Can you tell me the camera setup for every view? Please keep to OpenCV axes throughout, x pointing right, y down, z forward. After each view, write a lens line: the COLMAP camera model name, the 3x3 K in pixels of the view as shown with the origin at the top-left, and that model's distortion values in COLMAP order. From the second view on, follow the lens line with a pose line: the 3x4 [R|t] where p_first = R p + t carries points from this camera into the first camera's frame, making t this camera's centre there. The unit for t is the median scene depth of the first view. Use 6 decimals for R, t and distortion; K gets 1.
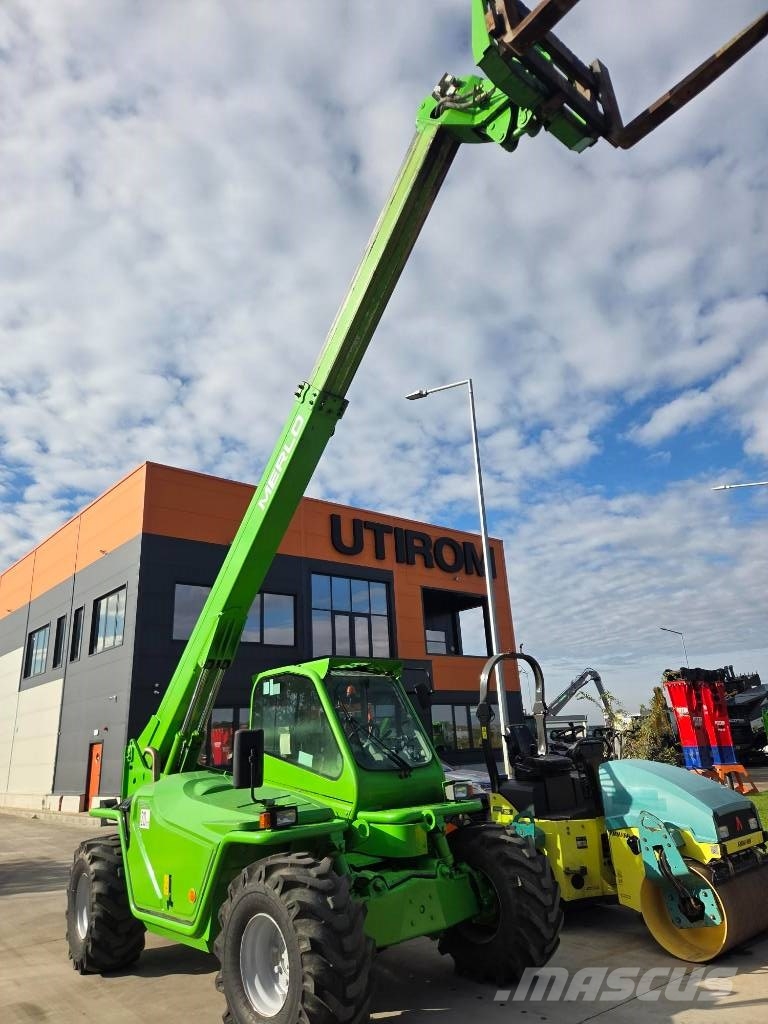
lens RADIAL K [[691.2, 0, 371.6], [0, 691.2, 511.4], [0, 0, 1]] dist [0.064687, -0.040152]
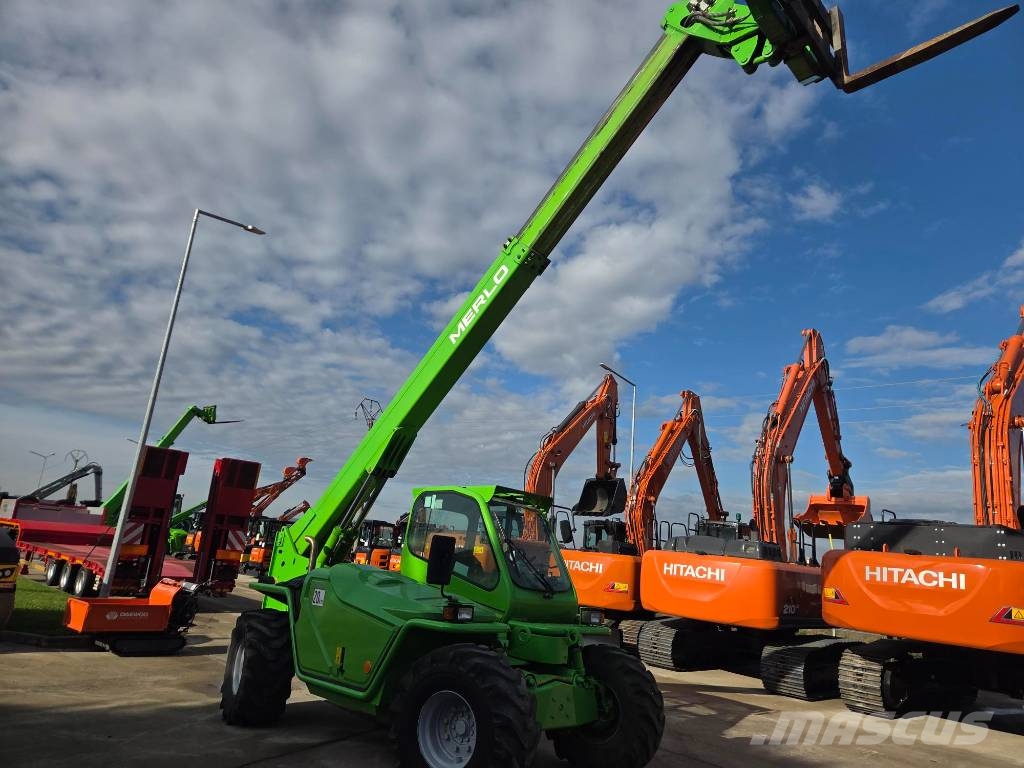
lens RADIAL K [[691.2, 0, 505.6], [0, 691.2, 378.7], [0, 0, 1]] dist [0.064687, -0.040152]
pose [[0.982568, 0.175254, 0.062019, -0.131765], [-0.178161, 0.982977, 0.044892, -0.011024], [-0.053095, -0.055159, 0.997065, -0.099808]]
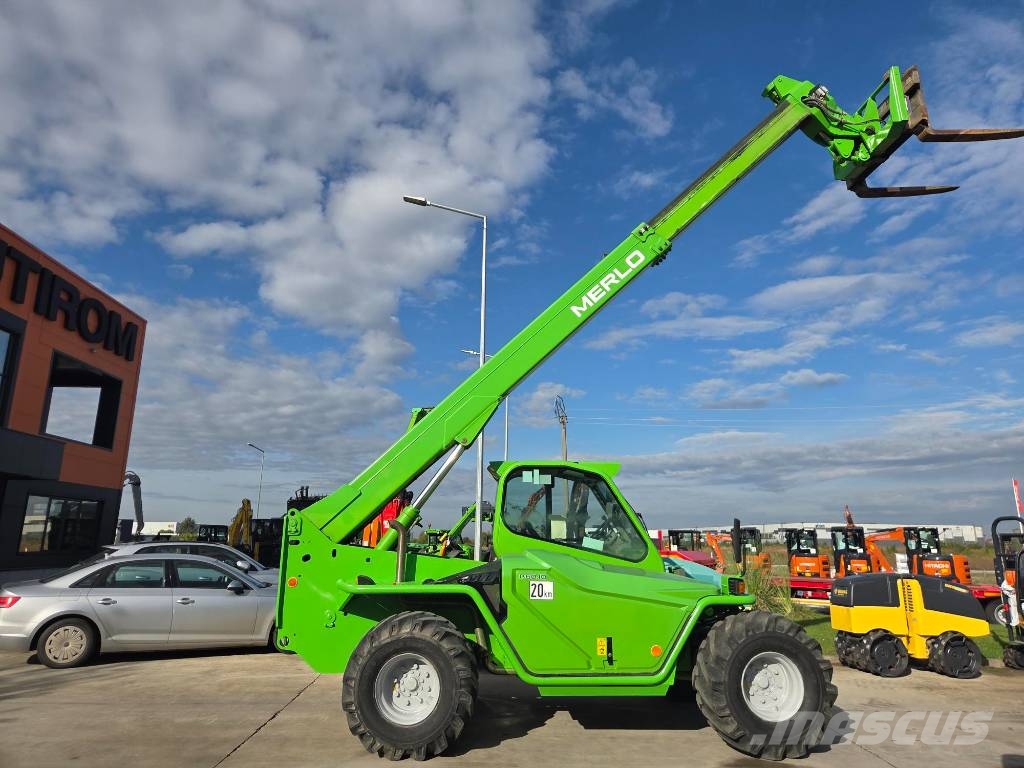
lens RADIAL K [[683.4, 0, 495.2], [0, 683.4, 367.2], [0, 0, 1]] dist [0.054804, -0.036160]
pose [[0.613399, 0.253449, 0.748001, -0.991392], [-0.293623, 0.952404, -0.081922, 0.194352], [-0.733162, -0.169380, 0.658622, 0.376695]]
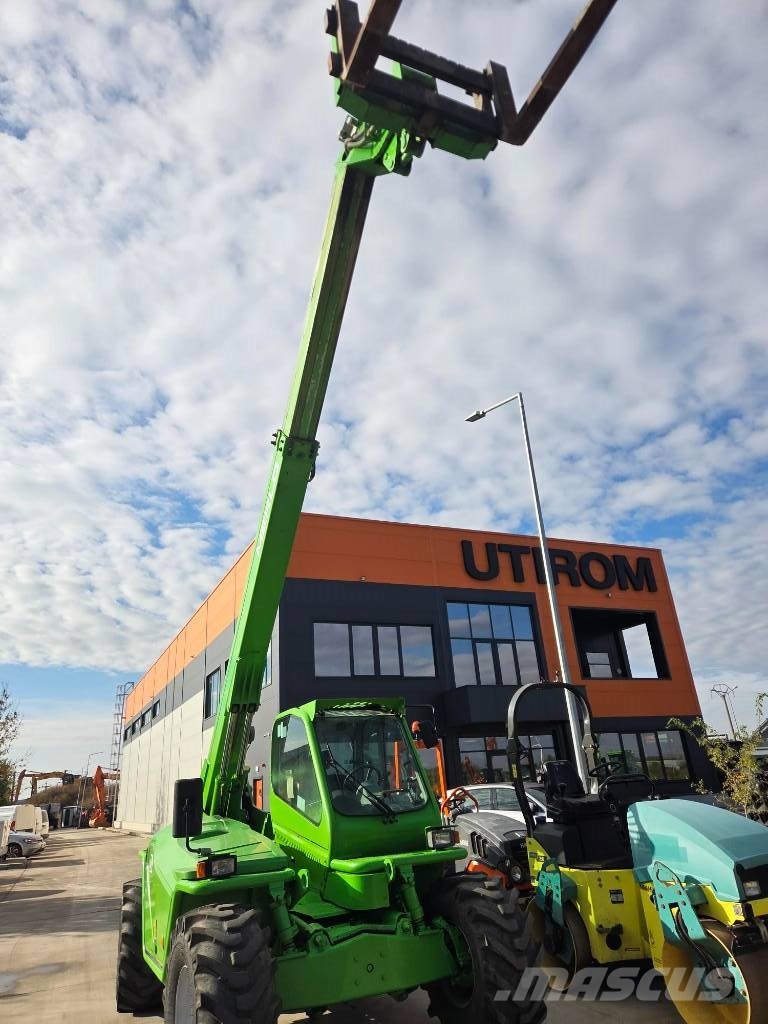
lens RADIAL K [[691.2, 0, 362.7], [0, 691.2, 508.0], [0, 0, 1]] dist [0.064687, -0.040152]
pose [[0.960813, -0.115032, -0.252203, 0.259492], [0.103723, 0.992929, -0.057733, 0.000900], [0.257061, 0.029311, 0.965951, 0.037643]]
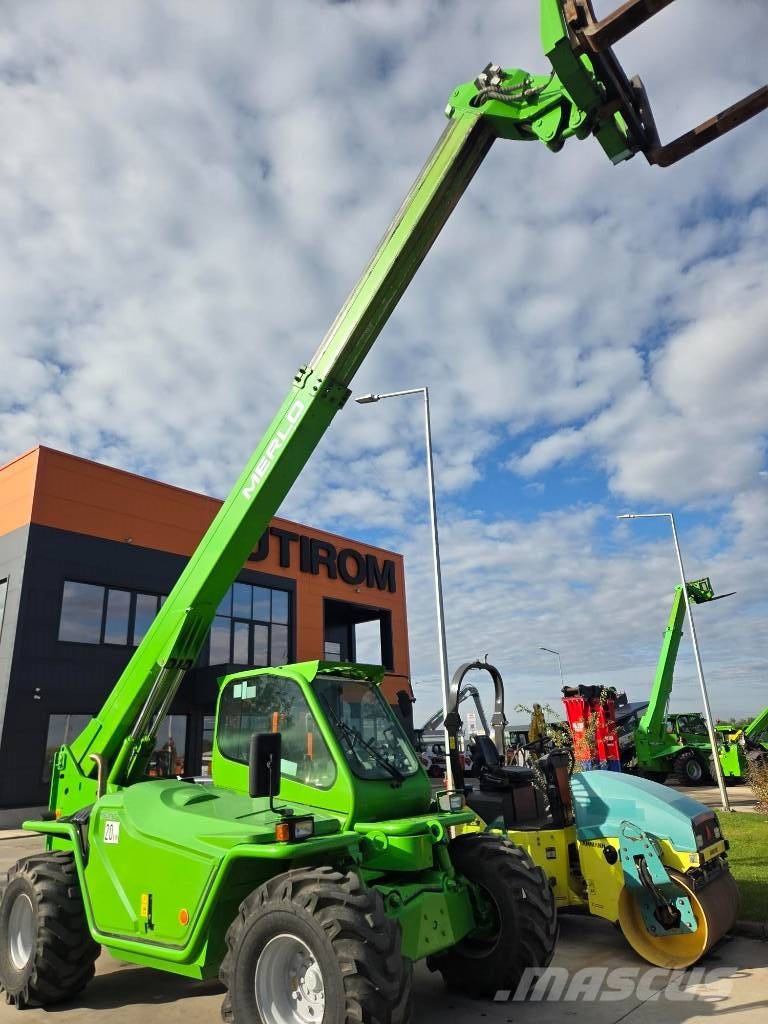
lens RADIAL K [[691.2, 0, 371.5], [0, 691.2, 522.0], [0, 0, 1]] dist [0.064687, -0.040152]
pose [[0.984024, 0.067757, 0.164640, -0.142549], [-0.067138, 0.997700, -0.009328, 0.025386], [-0.164893, -0.001875, 0.986310, 0.053063]]
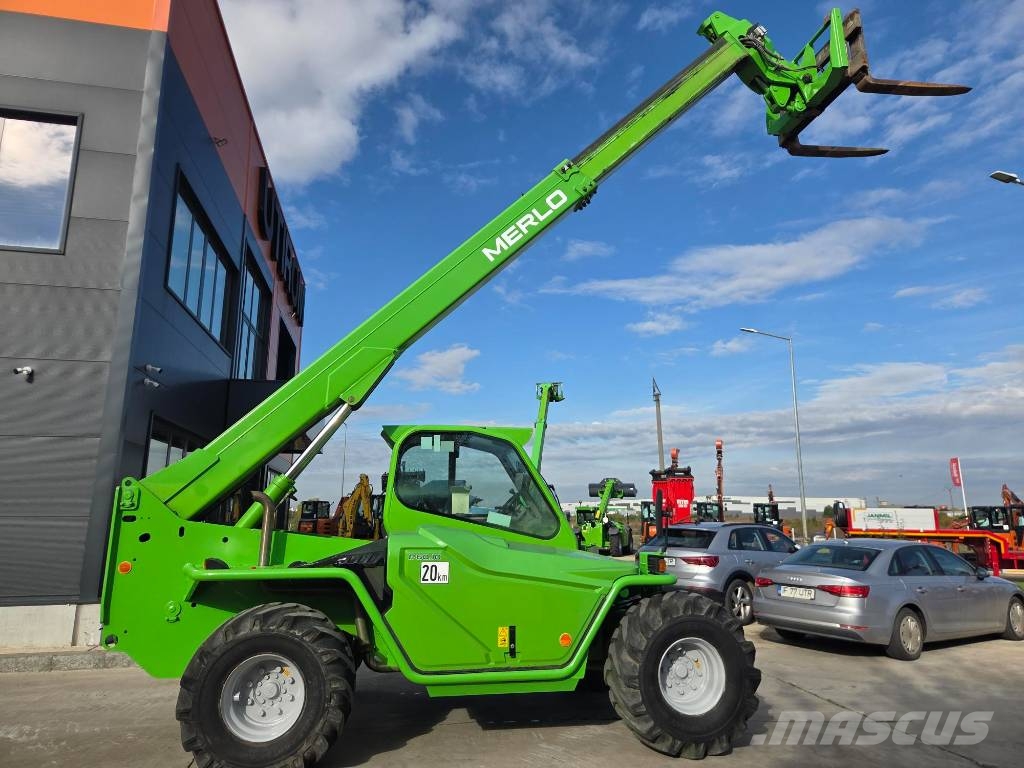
lens RADIAL K [[683.4, 0, 503.9], [0, 683.4, 375.4], [0, 0, 1]] dist [0.054804, -0.036160]
pose [[0.502182, 0.242376, 0.830101, -0.861045], [-0.308382, 0.947000, -0.089949, 0.218004], [-0.807907, -0.210817, 0.550311, 0.438249]]
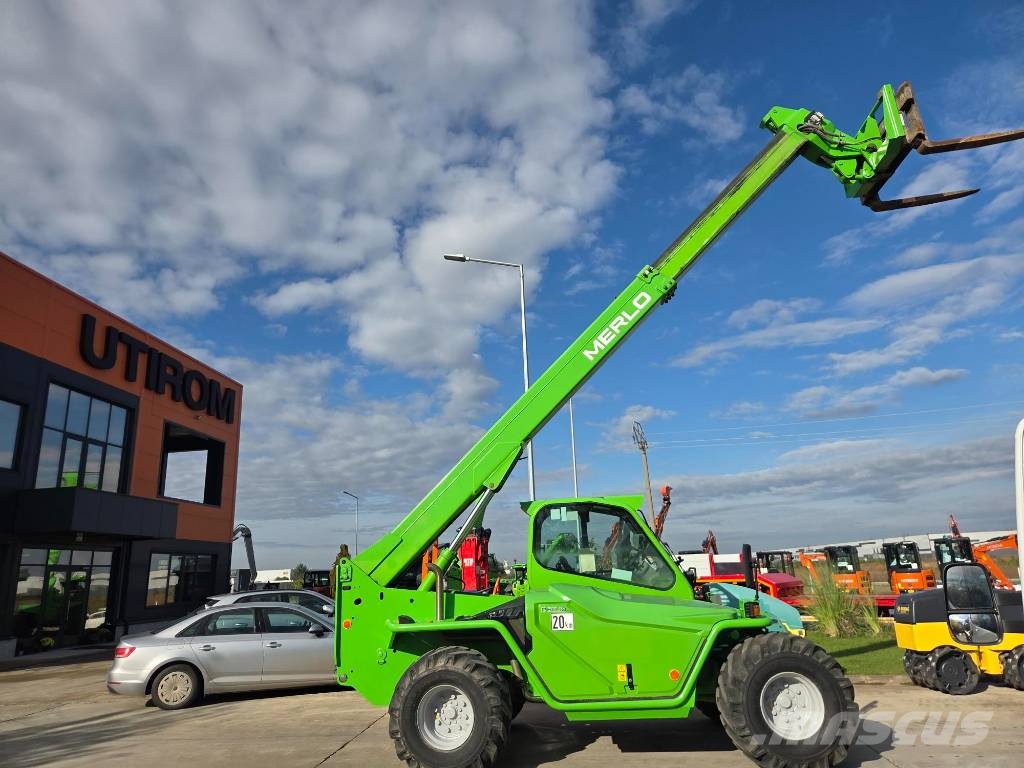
lens RADIAL K [[683.4, 0, 489.9], [0, 683.4, 376.7], [0, 0, 1]] dist [0.054804, -0.036160]
pose [[0.728112, 0.214566, 0.651011, -0.990732], [-0.217151, 0.973030, -0.077831, 0.146466], [-0.650153, -0.084698, 0.755068, 0.249261]]
